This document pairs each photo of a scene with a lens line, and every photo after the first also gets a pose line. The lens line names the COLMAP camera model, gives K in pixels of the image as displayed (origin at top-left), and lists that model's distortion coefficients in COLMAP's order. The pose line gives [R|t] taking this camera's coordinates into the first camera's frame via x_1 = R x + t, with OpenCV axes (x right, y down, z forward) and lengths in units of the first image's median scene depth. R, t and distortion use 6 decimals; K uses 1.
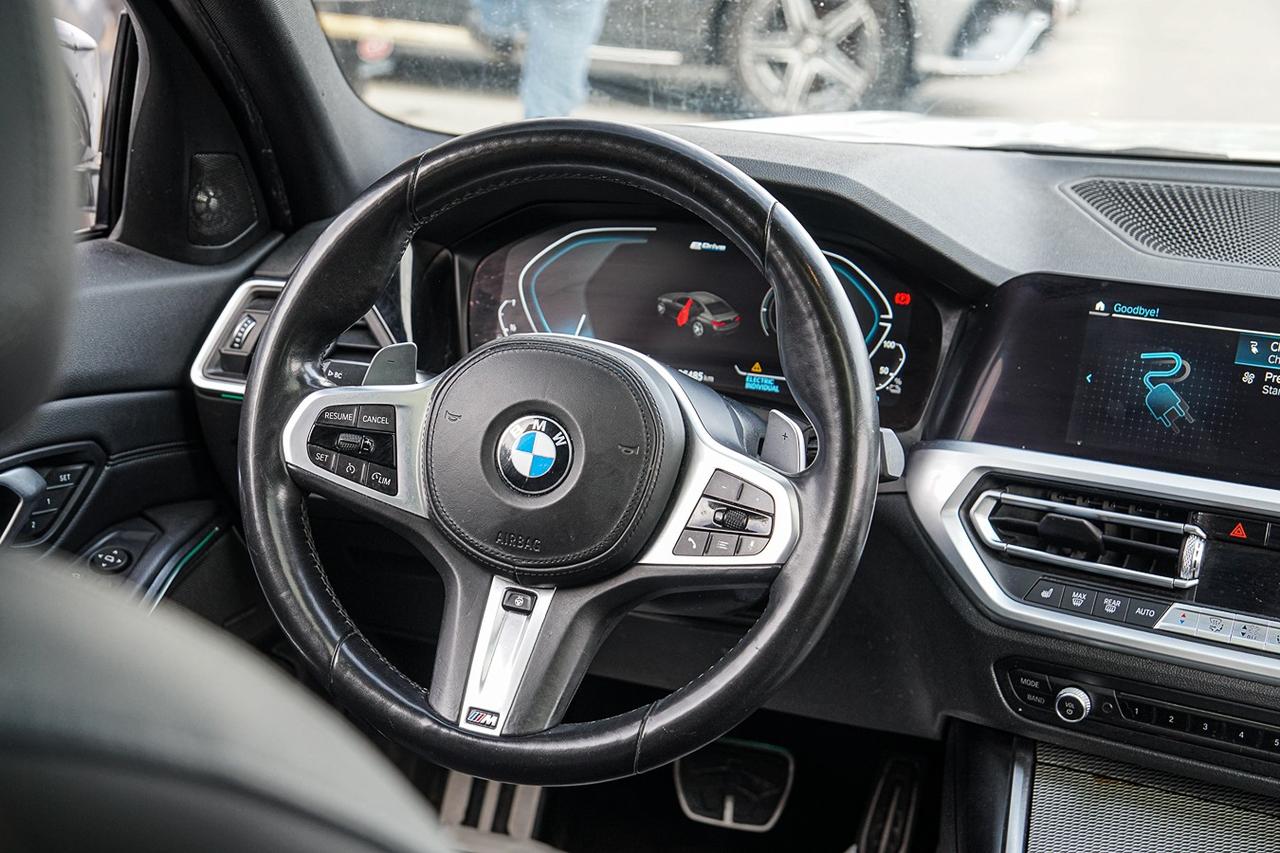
lens RADIAL K [[2093.6, 0, 607.0], [0, 2093.6, 462.4], [0, 0, 1]] dist [0.189822, 0.000000]
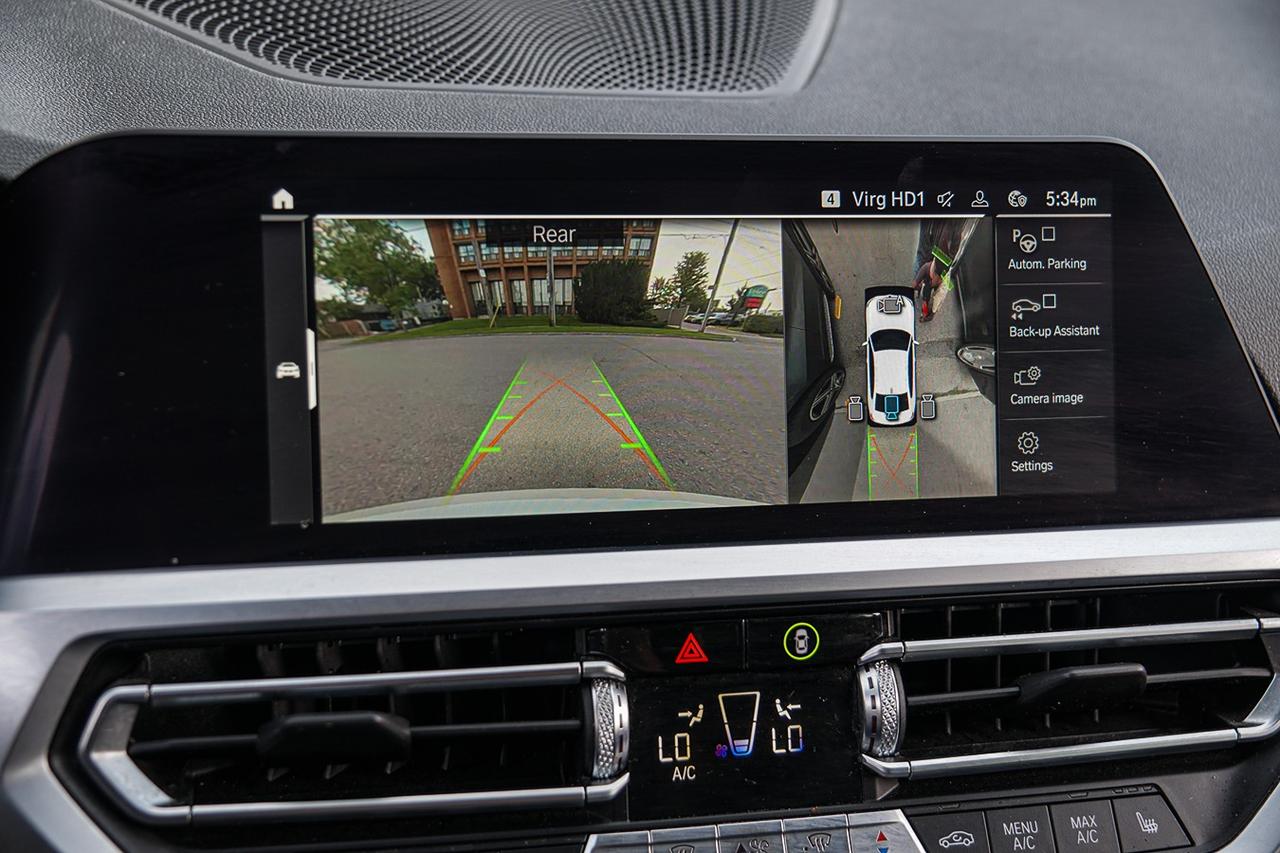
lens RADIAL K [[1532.1, 0, 632.7], [0, 1532.1, 435.2], [0, 0, 1]] dist [0.066039, 0.000000]
pose [[0.790516, -0.216212, 0.573007, 0.100776], [0.160873, 0.976063, 0.146358, -0.061403], [-0.590936, -0.023517, 0.806376, 0.705659]]
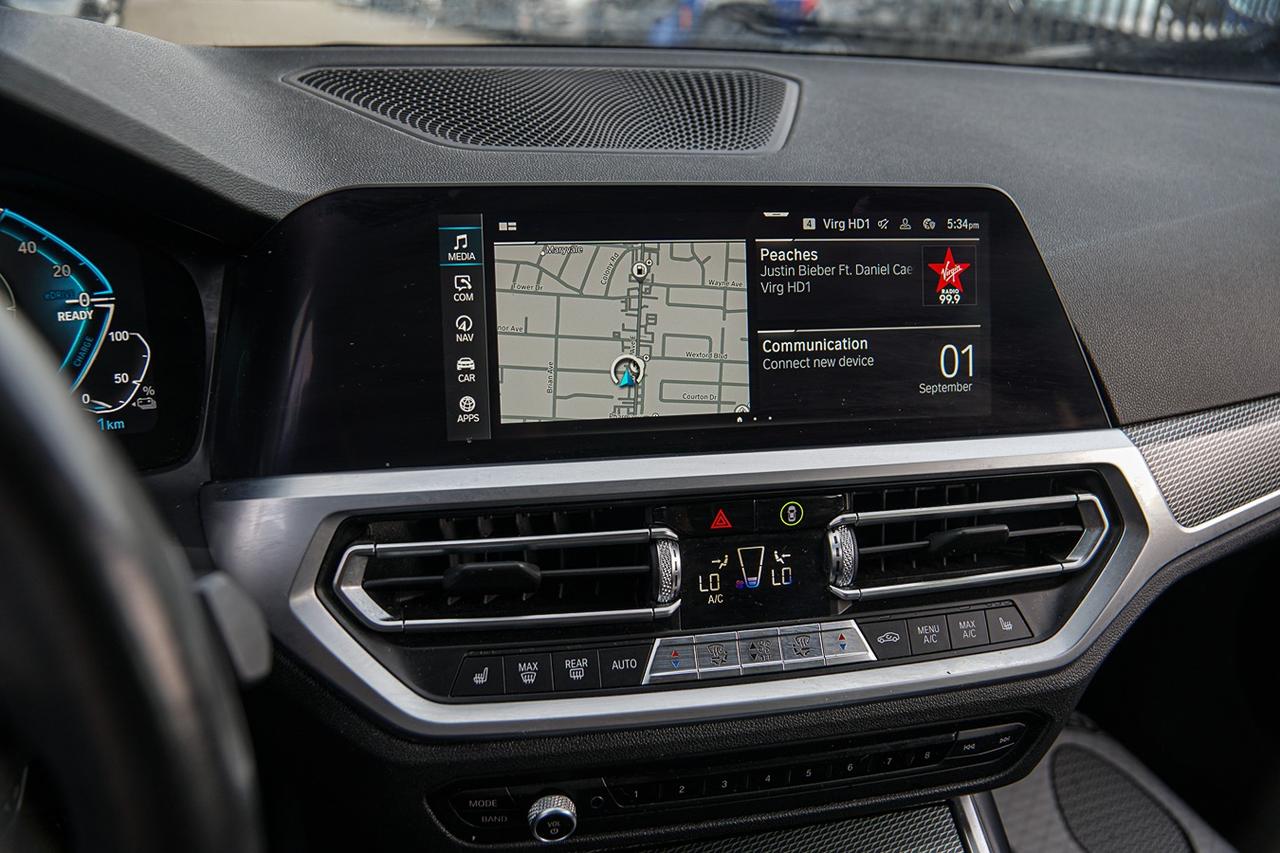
lens RADIAL K [[1051.4, 0, 644.8], [0, 1051.4, 427.8], [0, 0, 1]] dist [-0.091783, 0.023072]
pose [[0.784812, -0.251975, 0.566197, 0.082078], [0.167100, 0.965813, 0.198198, -0.068161], [-0.596781, -0.060937, 0.800087, 0.702628]]
